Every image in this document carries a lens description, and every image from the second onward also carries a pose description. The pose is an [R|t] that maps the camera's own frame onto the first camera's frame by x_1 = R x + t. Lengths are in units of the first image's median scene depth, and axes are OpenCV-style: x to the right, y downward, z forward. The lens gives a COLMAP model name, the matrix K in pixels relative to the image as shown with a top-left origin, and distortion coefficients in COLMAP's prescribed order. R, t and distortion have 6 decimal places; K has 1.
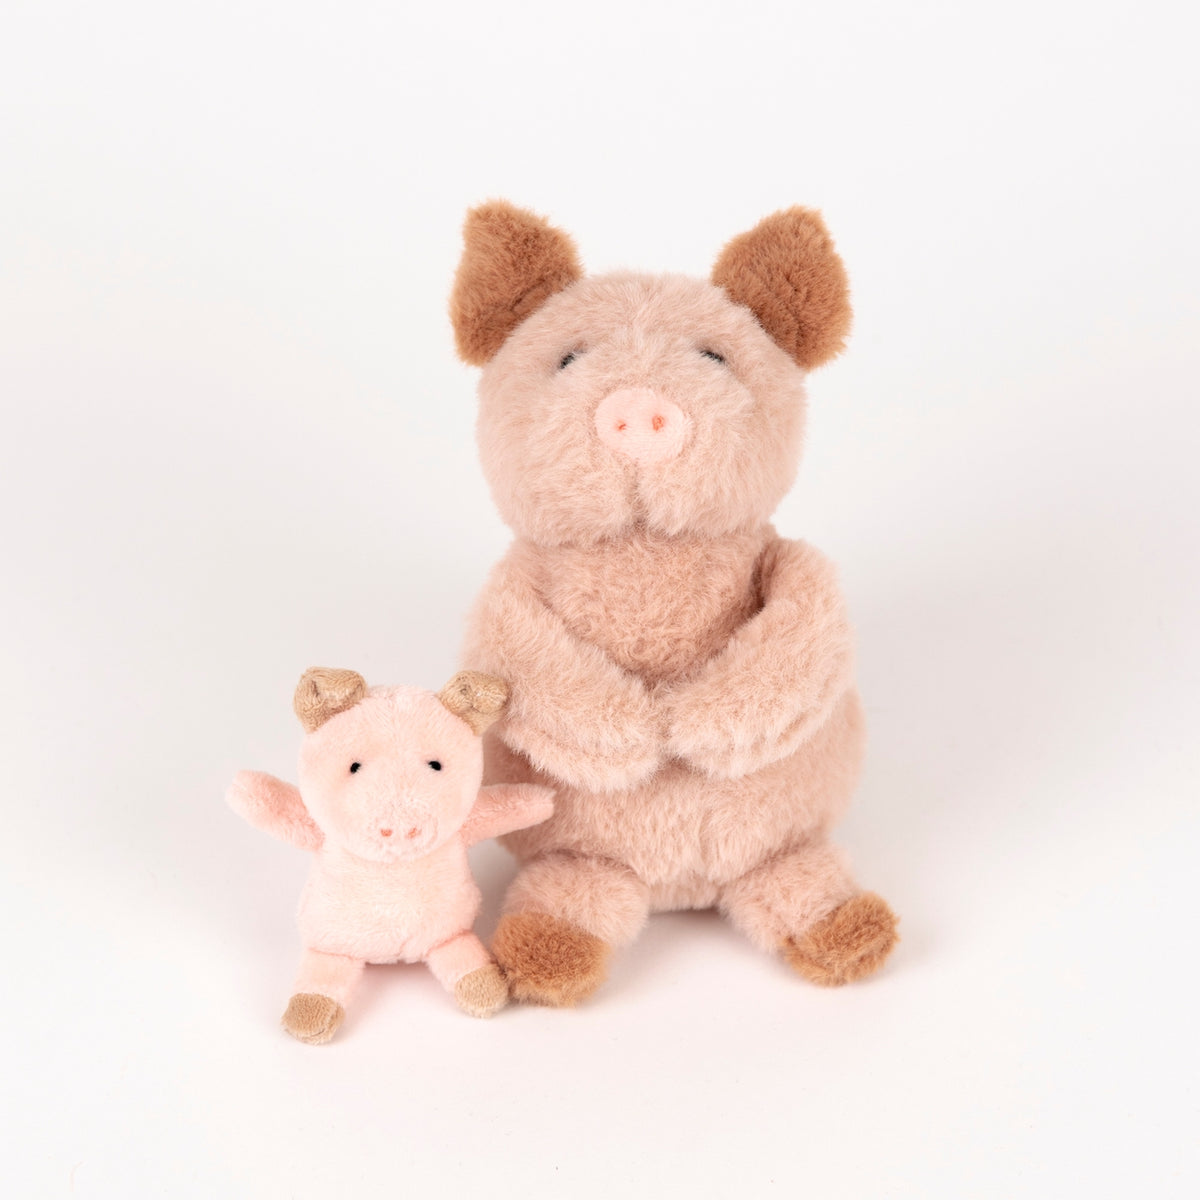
lens RADIAL K [[2738.4, 0, 625.2], [0, 2738.4, 601.2], [0, 0, 1]] dist [-0.038323, 0.591738]
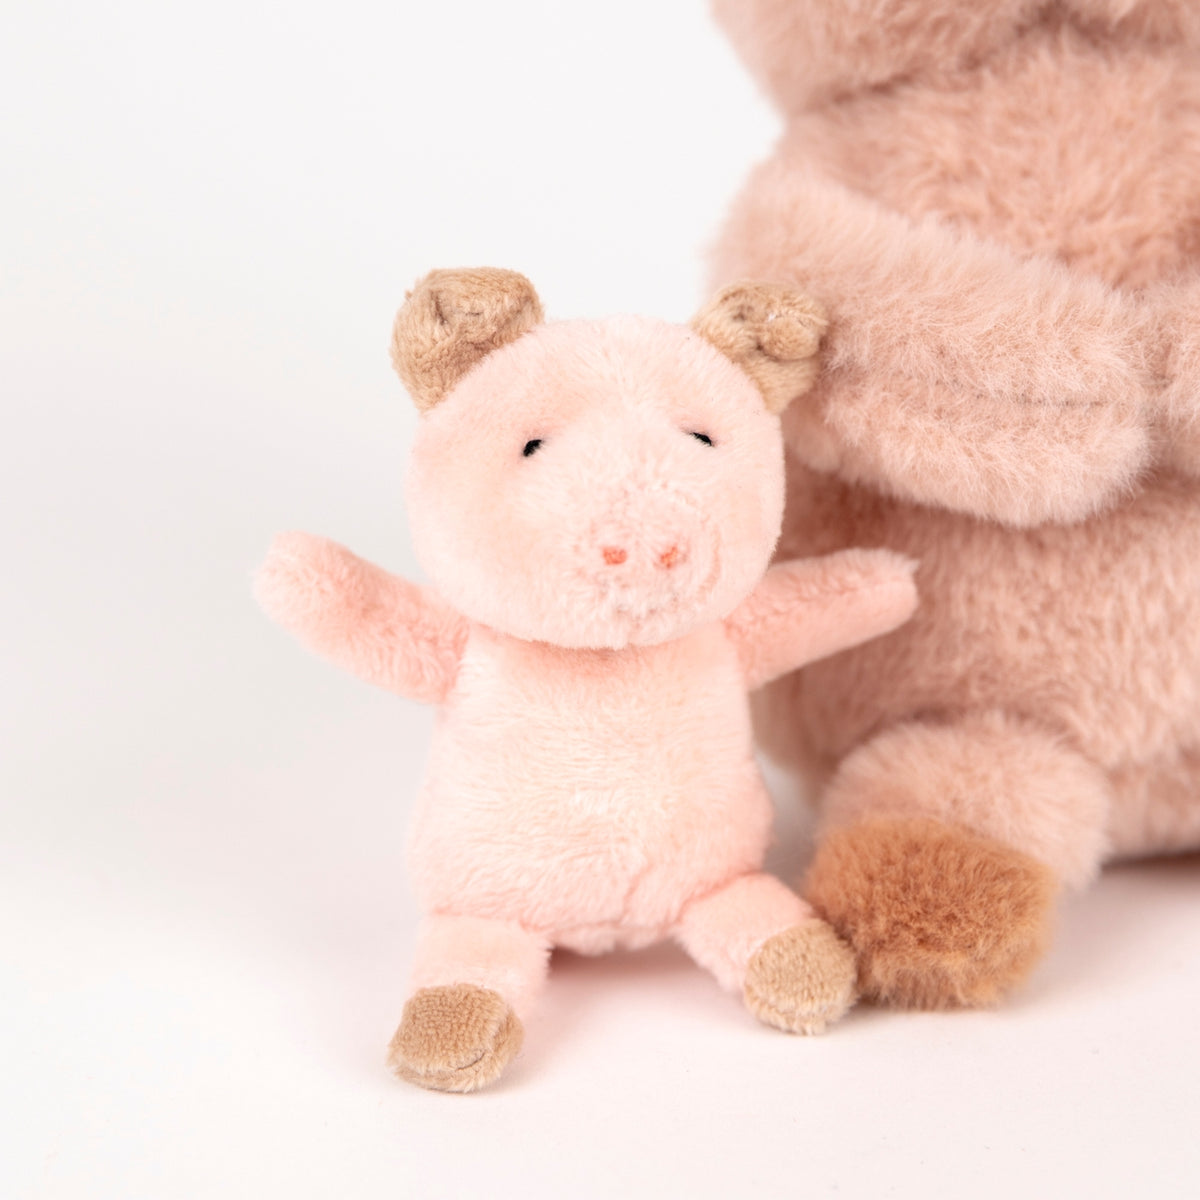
lens RADIAL K [[2738.4, 0, 625.2], [0, 2738.4, 601.2], [0, 0, 1]] dist [-0.038323, 0.591738]
pose [[0.997617, -0.059180, 0.035454, -0.097207], [0.065664, 0.972156, -0.224947, 0.186064], [-0.021155, 0.226739, 0.973726, 0.525212]]
